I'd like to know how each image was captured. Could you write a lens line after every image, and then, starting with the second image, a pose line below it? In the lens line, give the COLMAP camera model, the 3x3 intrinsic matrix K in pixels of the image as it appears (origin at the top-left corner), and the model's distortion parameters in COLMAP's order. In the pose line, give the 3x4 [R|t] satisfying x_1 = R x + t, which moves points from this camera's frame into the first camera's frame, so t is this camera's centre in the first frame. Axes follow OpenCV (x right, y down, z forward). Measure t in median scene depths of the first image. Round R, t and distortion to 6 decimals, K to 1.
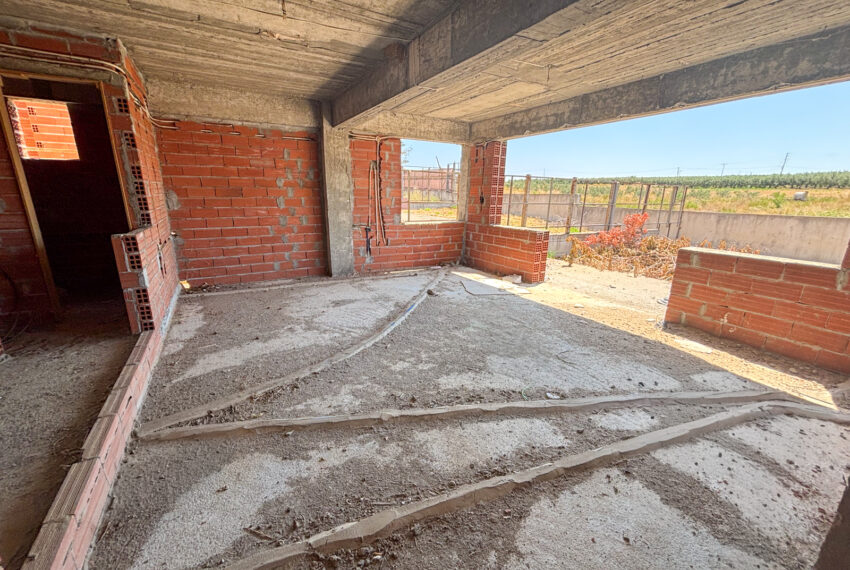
lens RADIAL K [[343.9, 0, 425.0], [0, 343.9, 285.0], [0, 0, 1]] dist [0.002407, -0.000227]
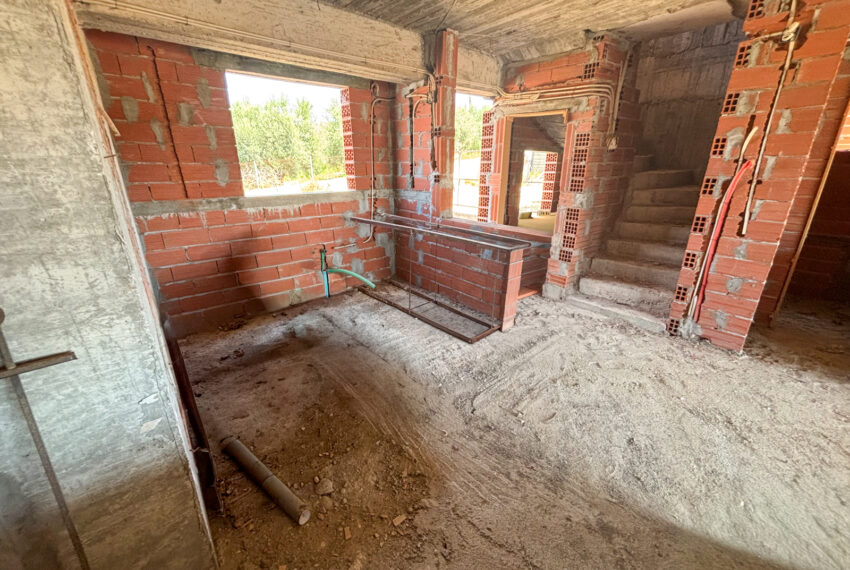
lens RADIAL K [[345.6, 0, 424.5], [0, 345.6, 283.8], [0, 0, 1]] dist [-0.002191, 0.000019]
pose [[0.177293, 0.309825, -0.934118, -0.320511], [-0.256323, 0.930933, 0.260119, -0.009576], [0.950193, 0.193318, 0.244463, -0.156638]]
